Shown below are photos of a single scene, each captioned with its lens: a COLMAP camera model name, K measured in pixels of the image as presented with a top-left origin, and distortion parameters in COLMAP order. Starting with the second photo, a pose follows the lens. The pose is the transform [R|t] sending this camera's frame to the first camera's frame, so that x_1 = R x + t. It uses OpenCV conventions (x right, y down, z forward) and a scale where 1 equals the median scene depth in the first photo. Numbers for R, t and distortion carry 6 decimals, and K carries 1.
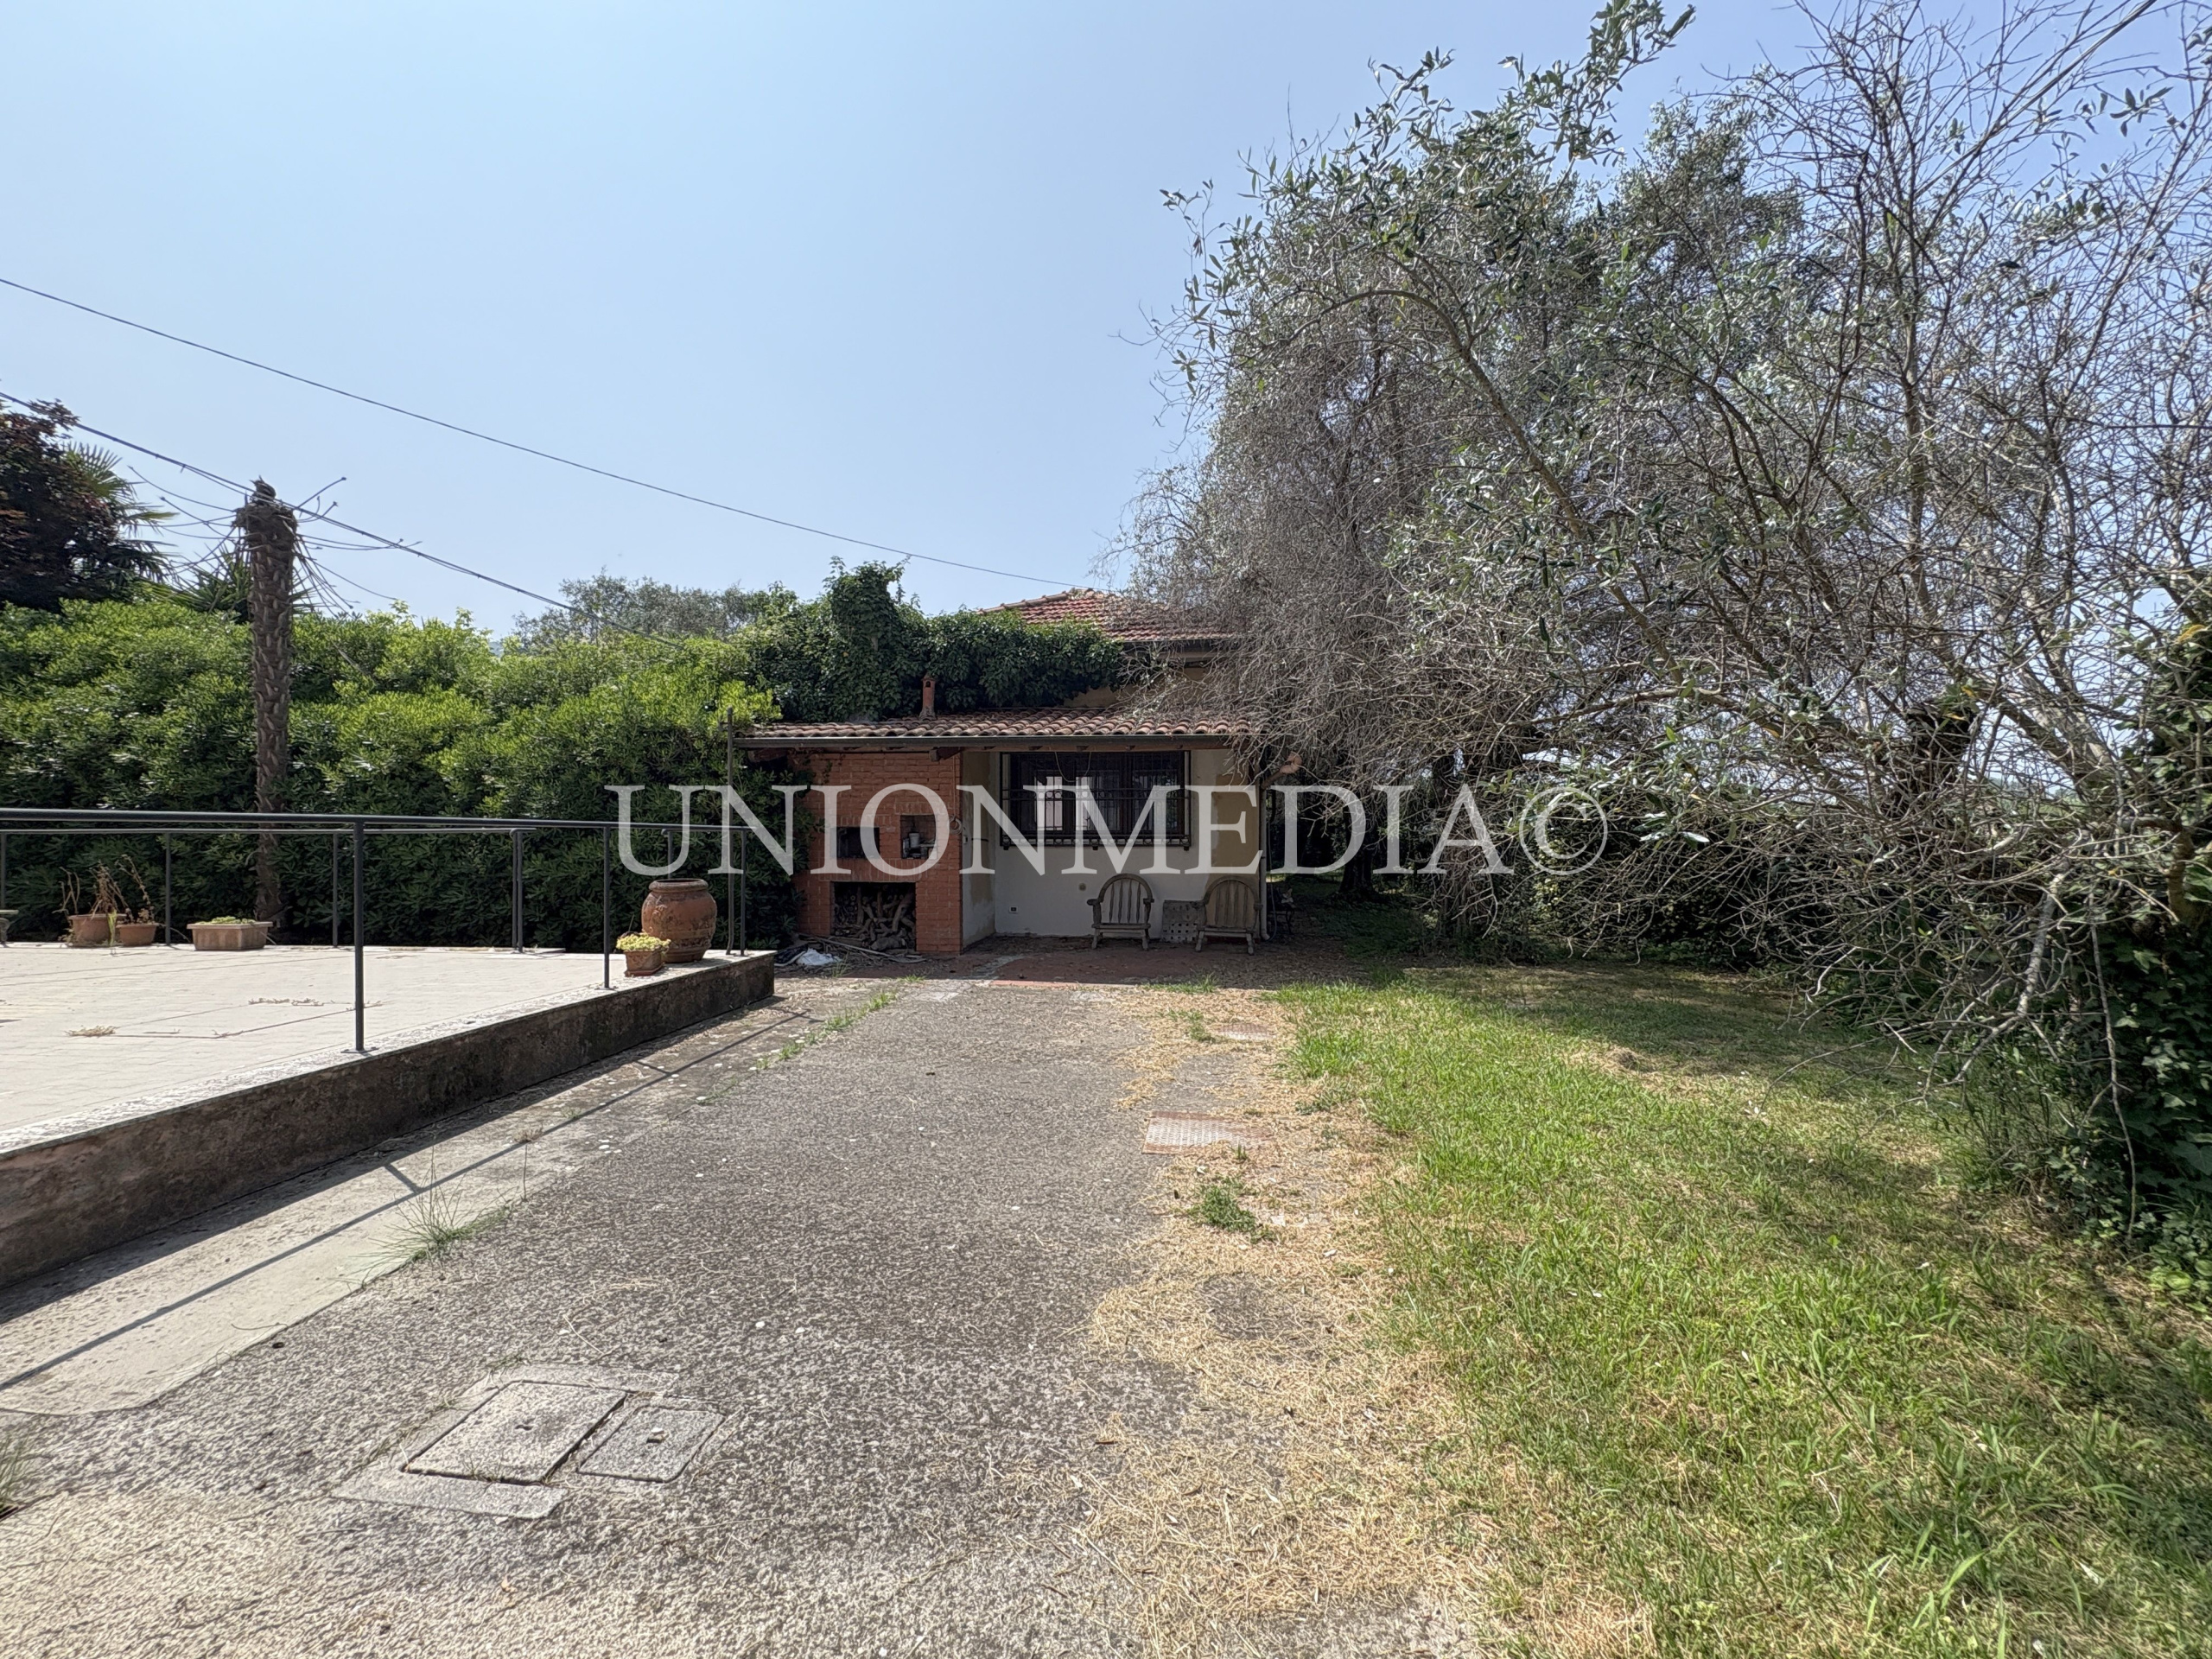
lens RADIAL K [[882.4, 0, 1107.1], [0, 882.4, 832.3], [0, 0, 1]] dist [0.000769, 0.000593]
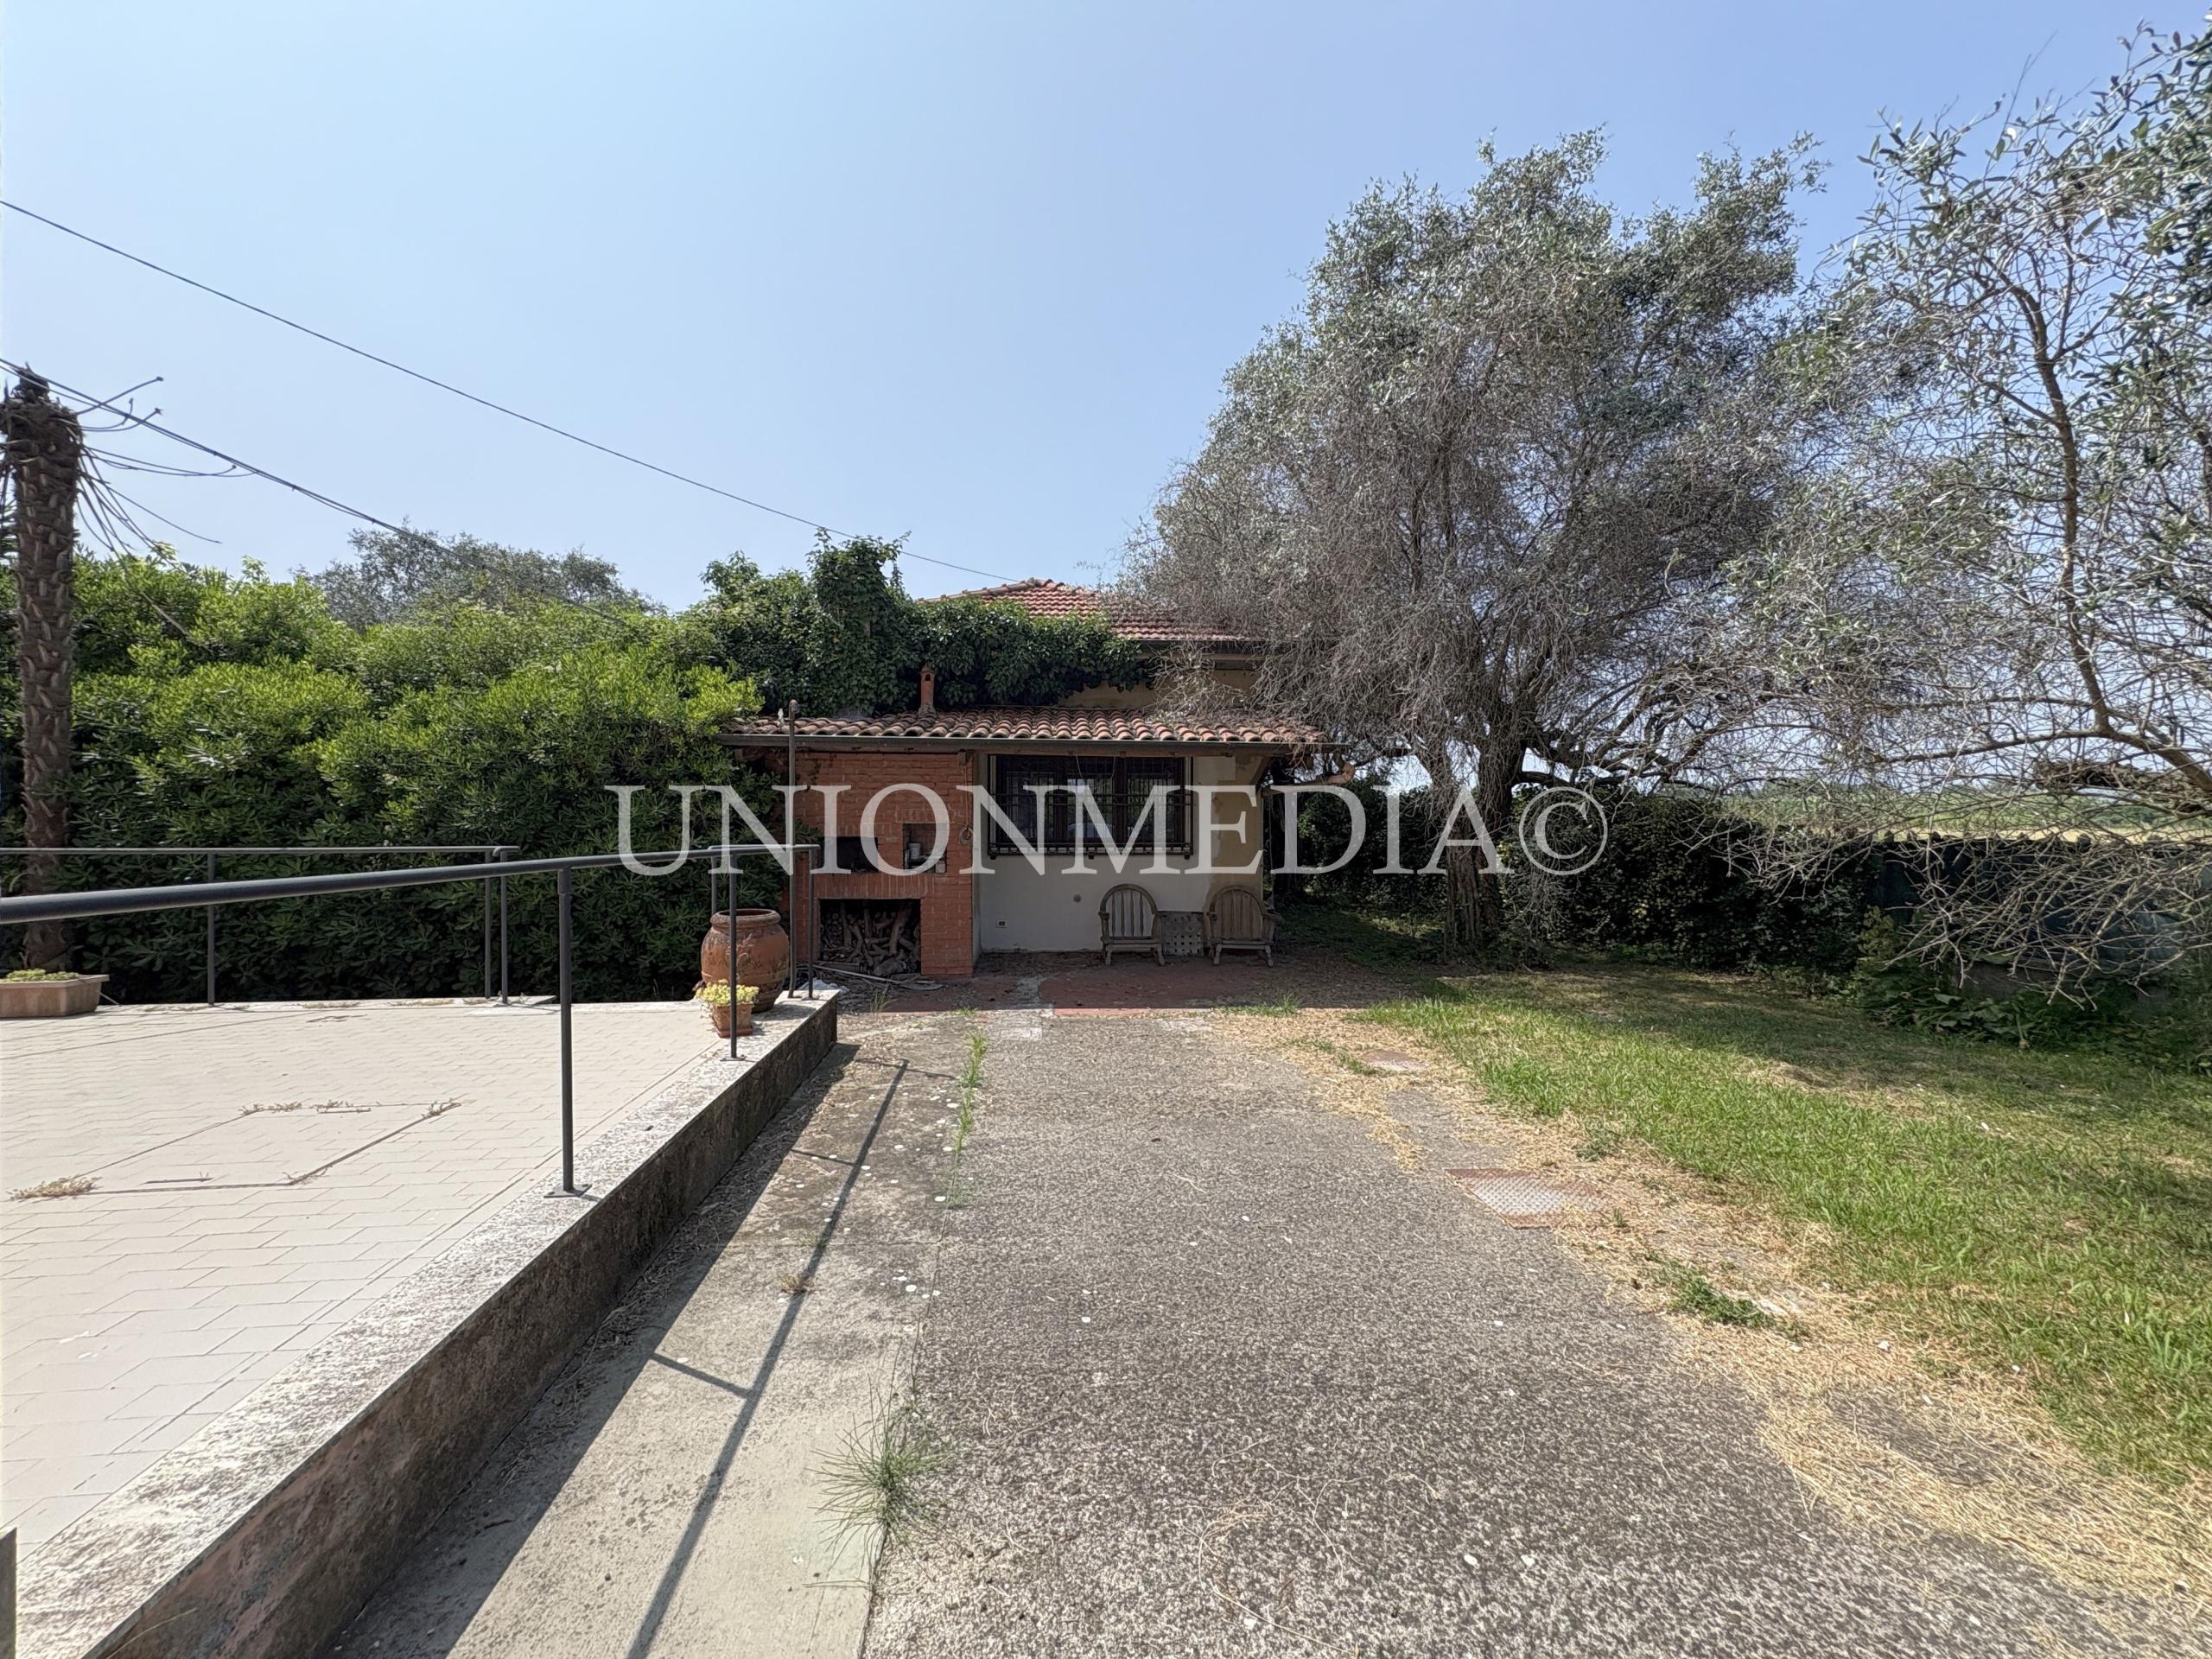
lens RADIAL K [[882.4, 0, 1108.2], [0, 882.4, 831.9], [0, 0, 1]] dist [0.000769, 0.000593]
pose [[0.978359, -0.000770, 0.206913, -0.225341], [-0.000790, 0.999972, 0.007460, -0.018455], [-0.206913, -0.007462, 0.978331, 0.087449]]
